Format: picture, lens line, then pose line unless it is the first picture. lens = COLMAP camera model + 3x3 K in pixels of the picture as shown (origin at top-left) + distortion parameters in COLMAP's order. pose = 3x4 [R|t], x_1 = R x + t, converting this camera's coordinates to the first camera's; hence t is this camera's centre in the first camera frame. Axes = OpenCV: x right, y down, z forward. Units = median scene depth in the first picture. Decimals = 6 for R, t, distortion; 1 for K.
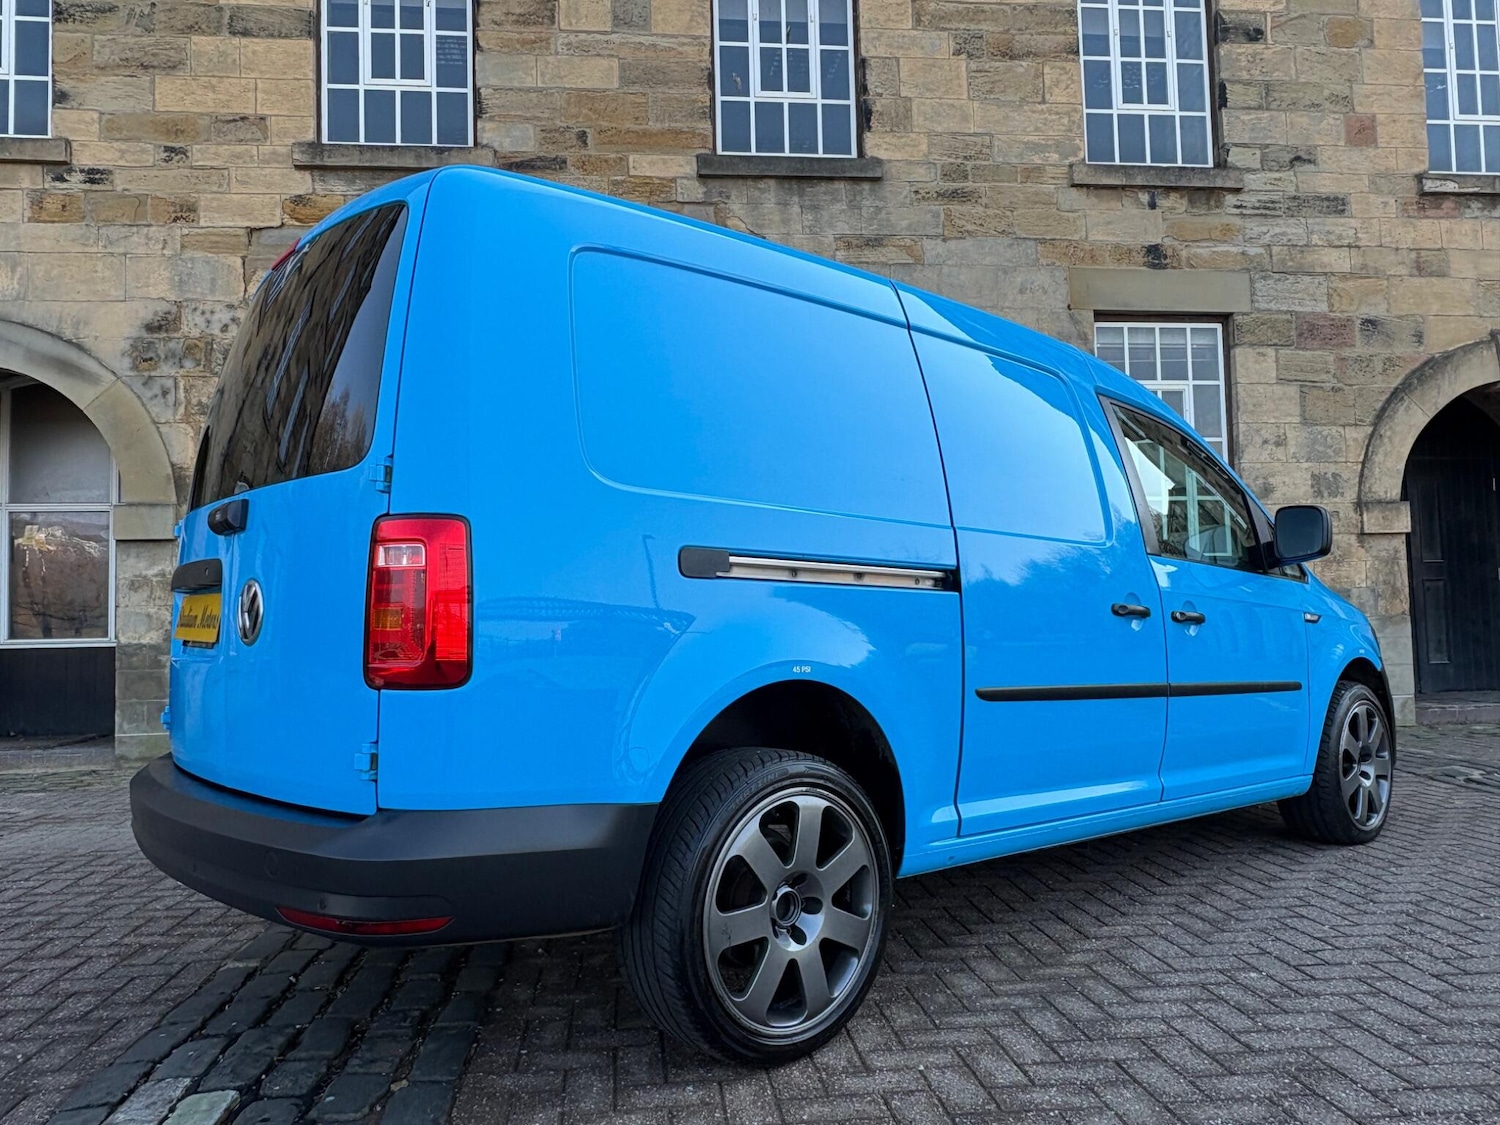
lens RADIAL K [[1088.4, 0, 740.7], [0, 1088.4, 572.5], [0, 0, 1]] dist [-0.005244, 0.006414]
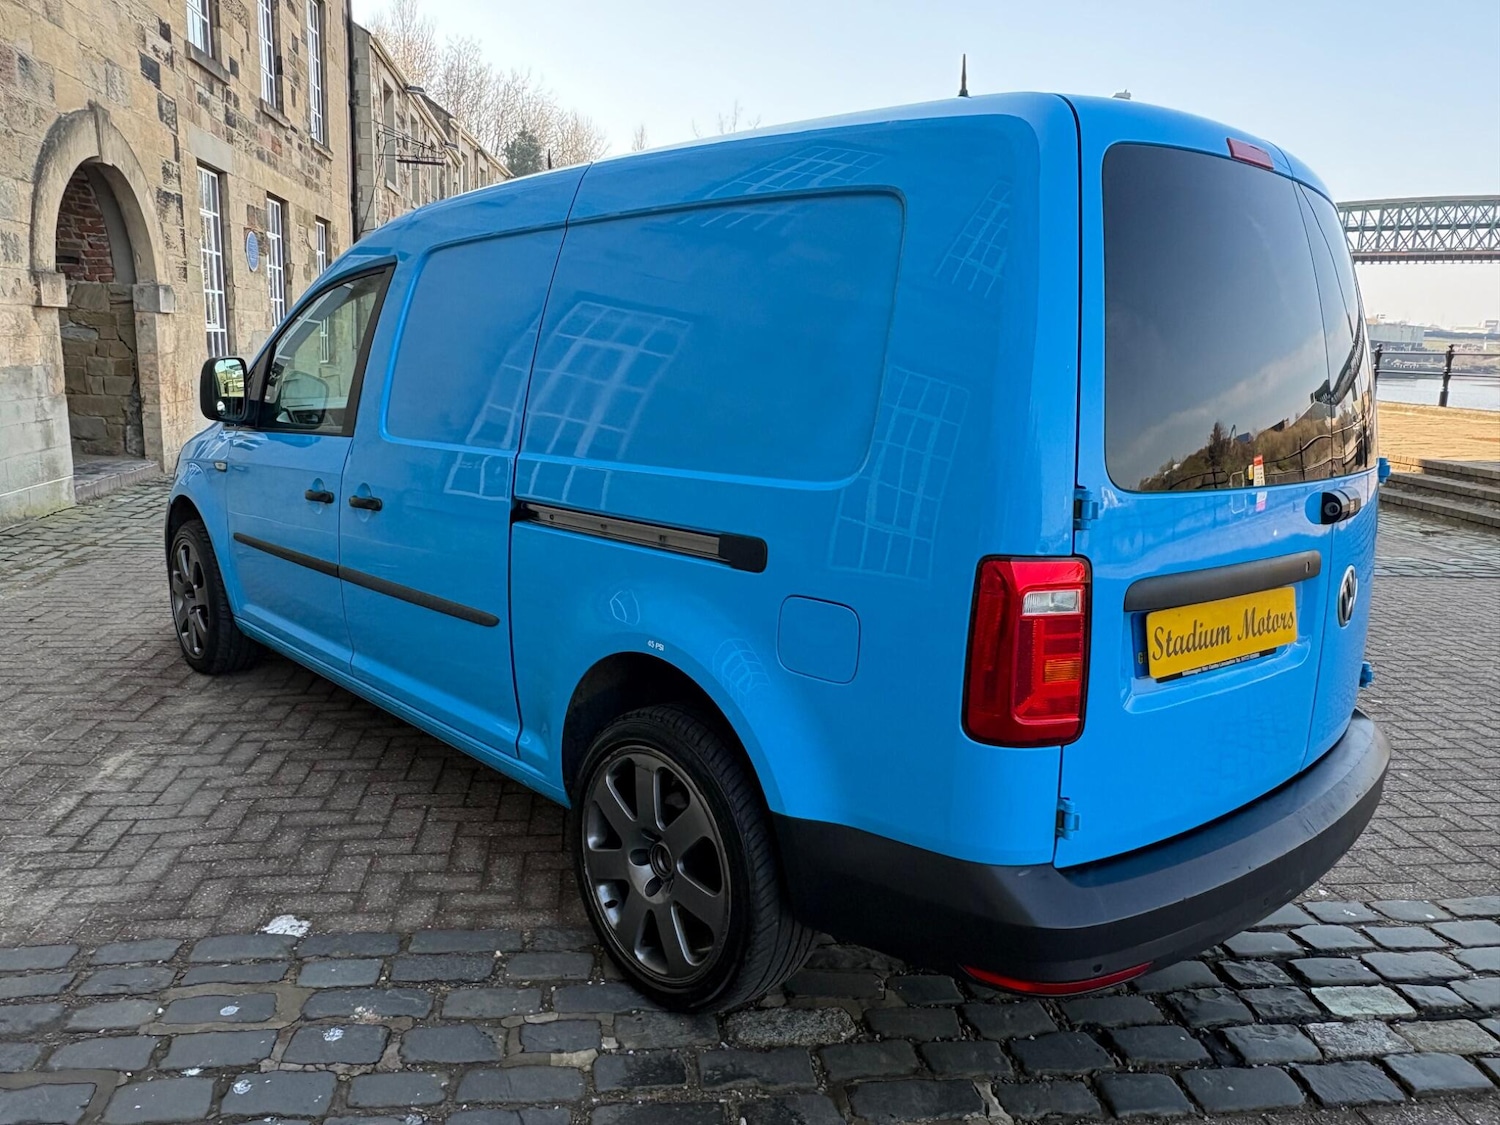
lens RADIAL K [[1088.4, 0, 740.0], [0, 1088.4, 561.0], [0, 0, 1]] dist [-0.005244, 0.006414]
pose [[-0.040258, -0.176880, 0.983409, -0.401591], [-0.086404, 0.981136, 0.172934, -0.035359], [-0.995447, -0.078008, -0.054781, 0.453392]]
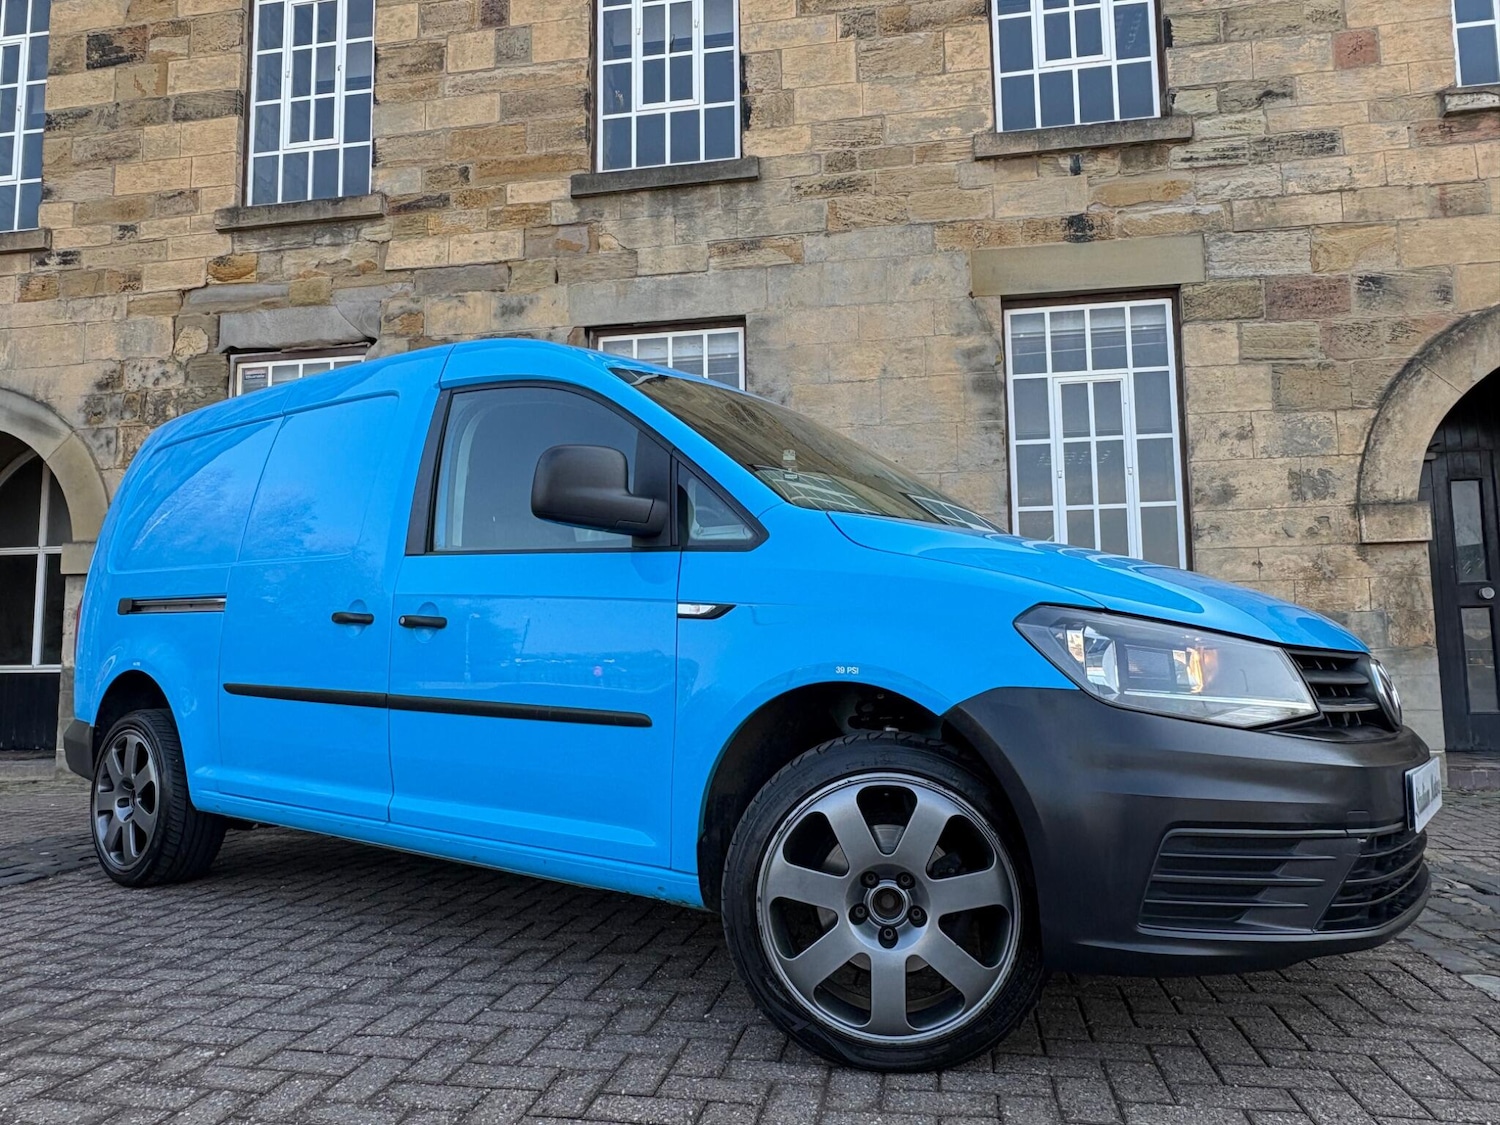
lens RADIAL K [[1088.4, 0, 738.3], [0, 1088.4, 564.2], [0, 0, 1]] dist [-0.005244, 0.006414]
pose [[0.957418, -0.019213, -0.288064, 0.372415], [0.004801, 0.998705, -0.050653, 0.017801], [0.288664, 0.047113, 0.956270, 0.113008]]
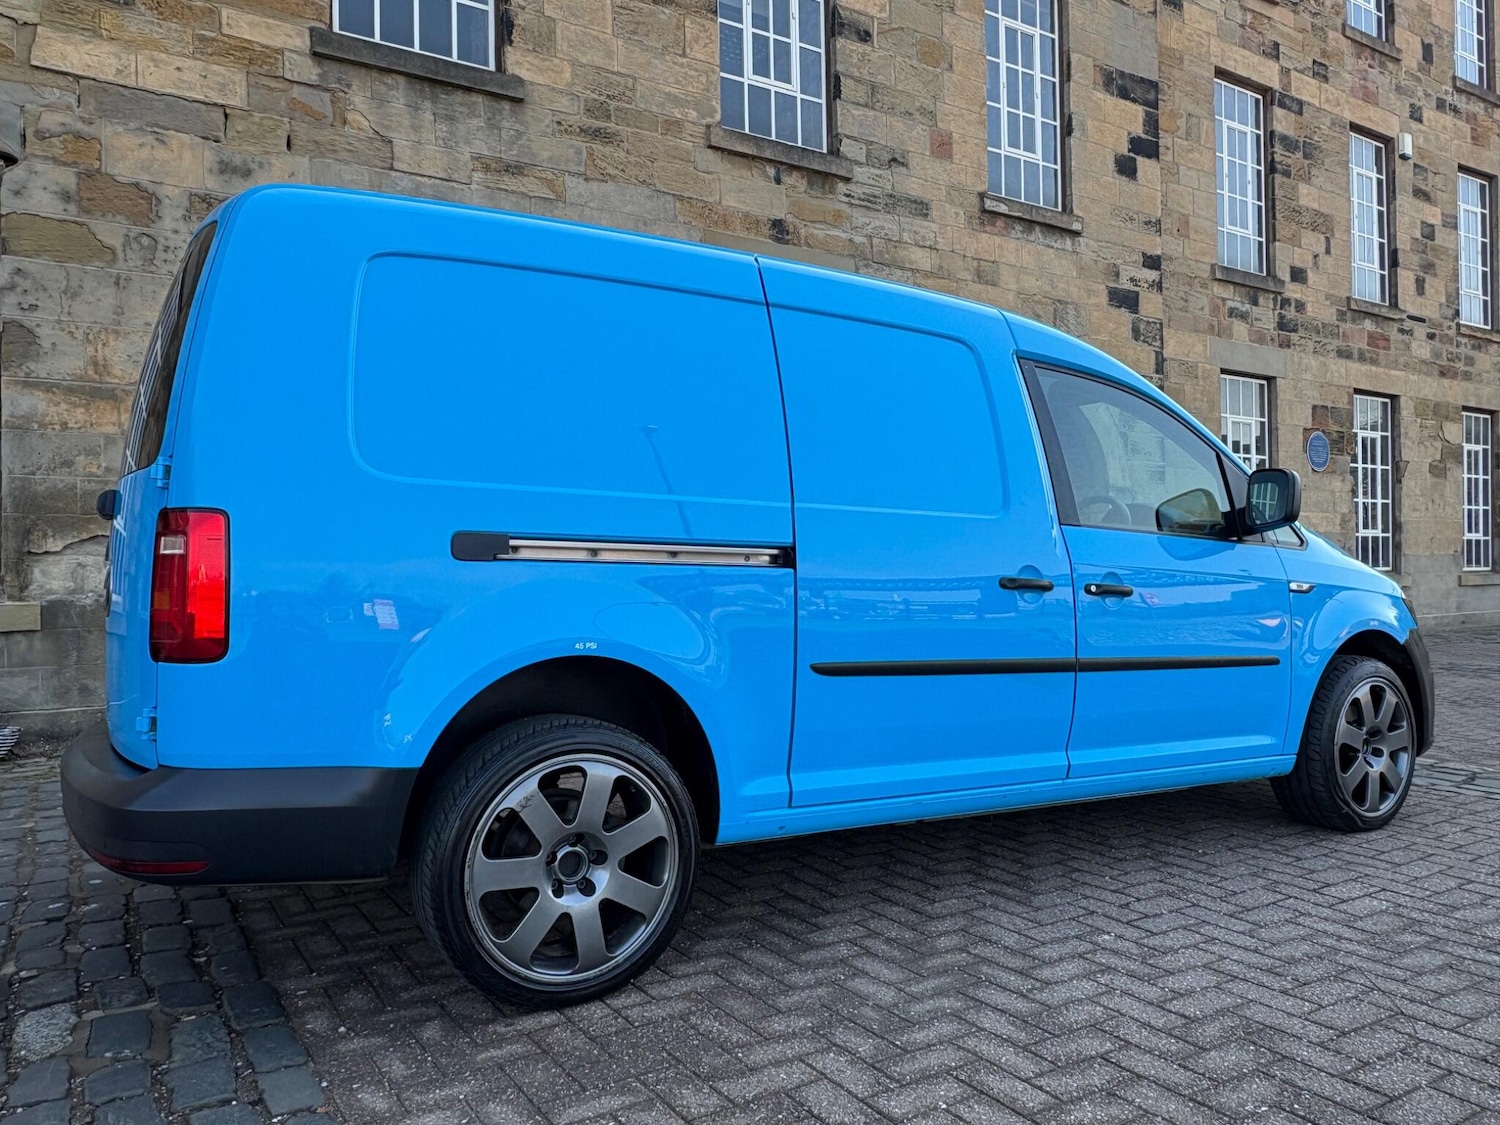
lens RADIAL K [[1088.4, 0, 744.3], [0, 1088.4, 562.5], [0, 0, 1]] dist [-0.005244, 0.006414]
pose [[0.895085, 0.014497, 0.445660, -0.105704], [-0.029079, 0.999242, 0.025900, -0.001827], [-0.444947, -0.036142, 0.894827, 0.081033]]
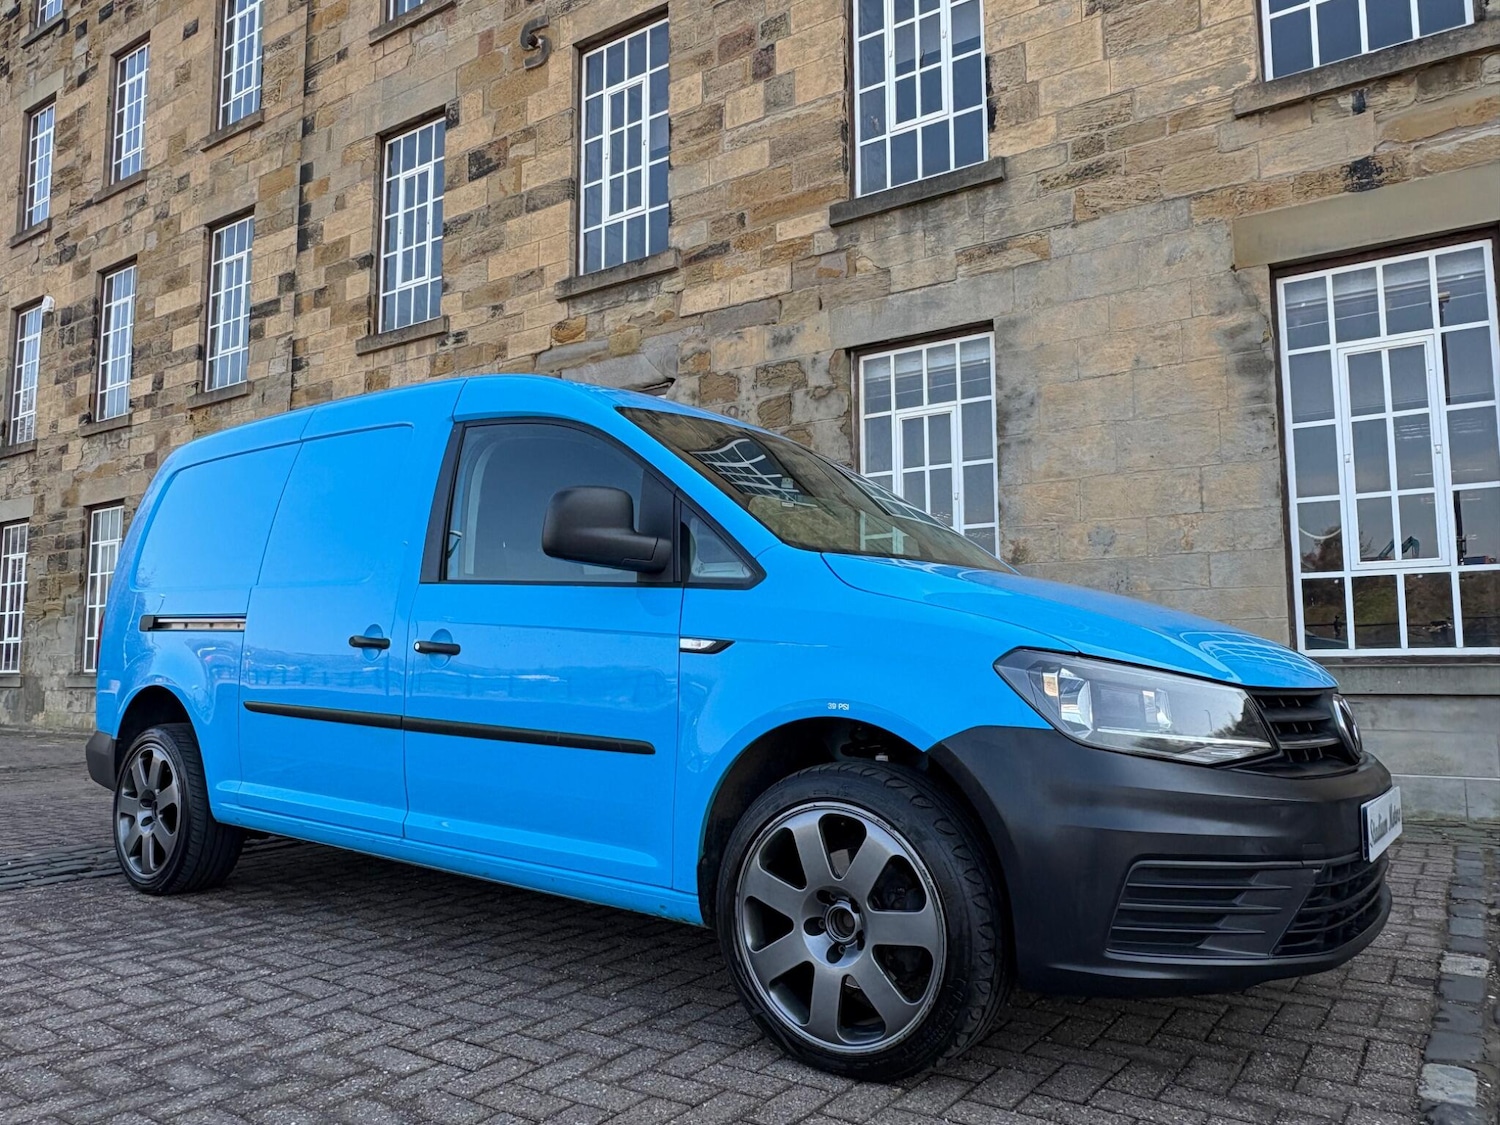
lens RADIAL K [[1088.4, 0, 738.7], [0, 1088.4, 562.7], [0, 0, 1]] dist [-0.005244, 0.006414]
pose [[0.755771, -0.047812, -0.653089, 0.541669], [0.019376, 0.998527, -0.050680, 0.006596], [0.654550, 0.025648, 0.755584, 0.161057]]
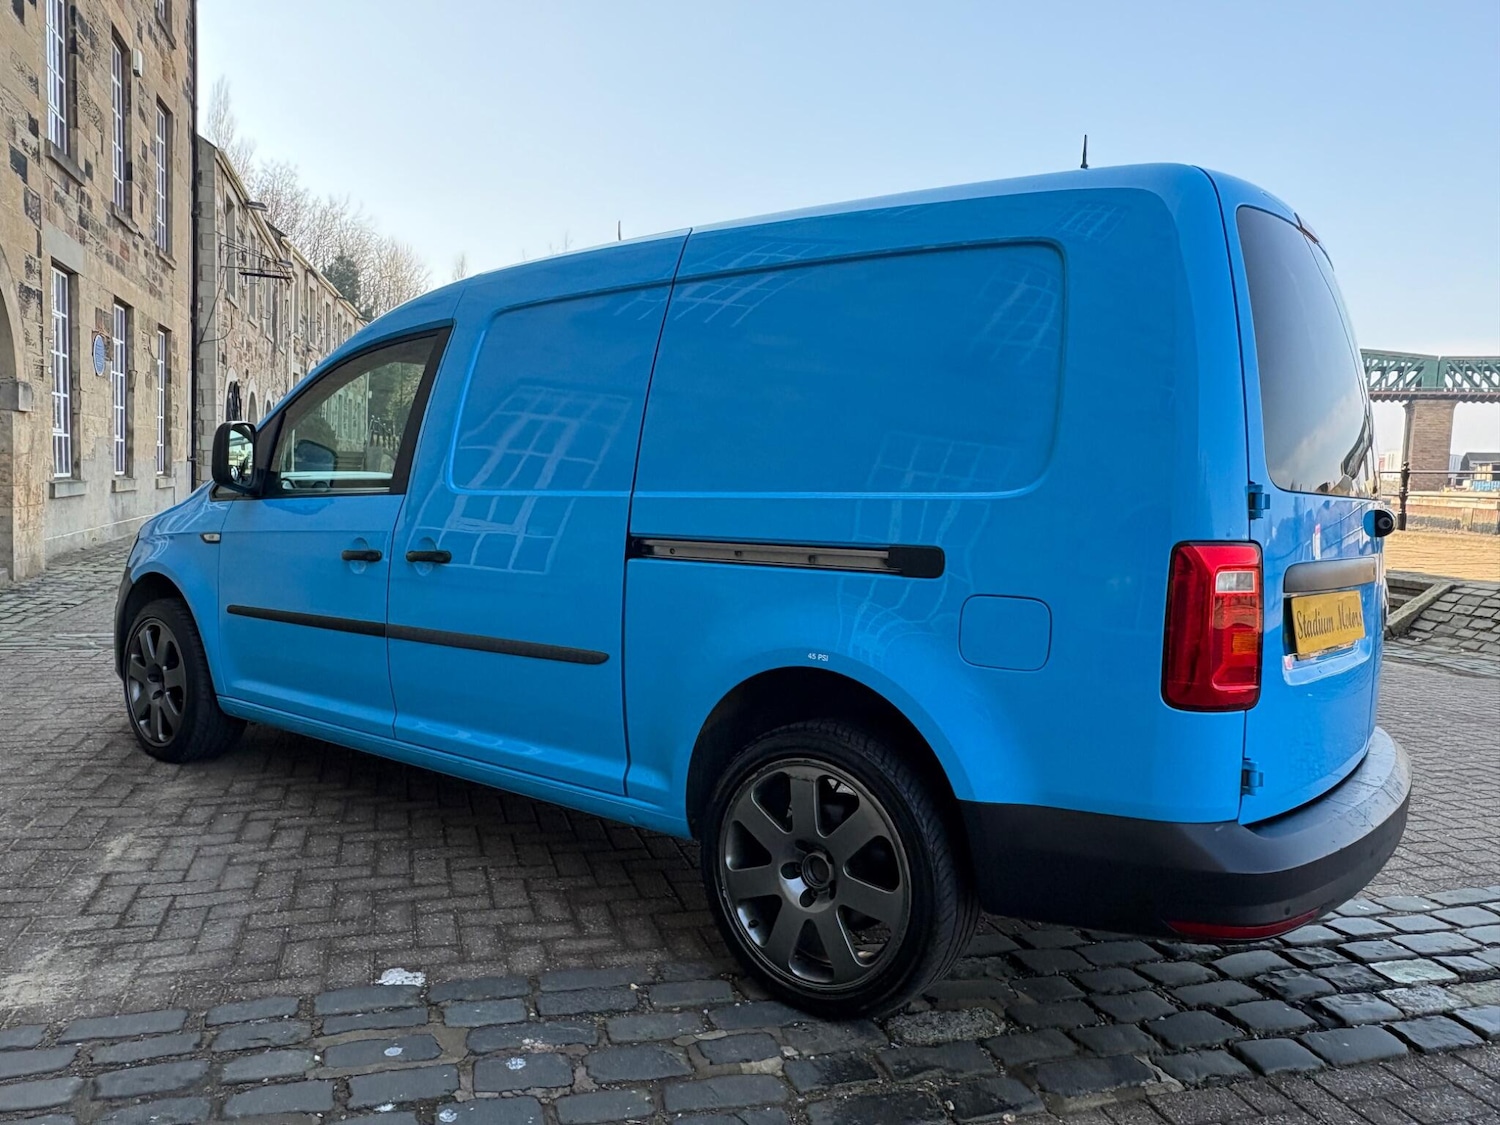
lens RADIAL K [[1088.4, 0, 738.9], [0, 1088.4, 567.8], [0, 0, 1]] dist [-0.005244, 0.006414]
pose [[-0.204049, -0.068924, 0.976531, -0.412356], [-0.085480, 0.994963, 0.052364, -0.001866], [-0.975222, -0.072789, -0.208913, 0.541758]]
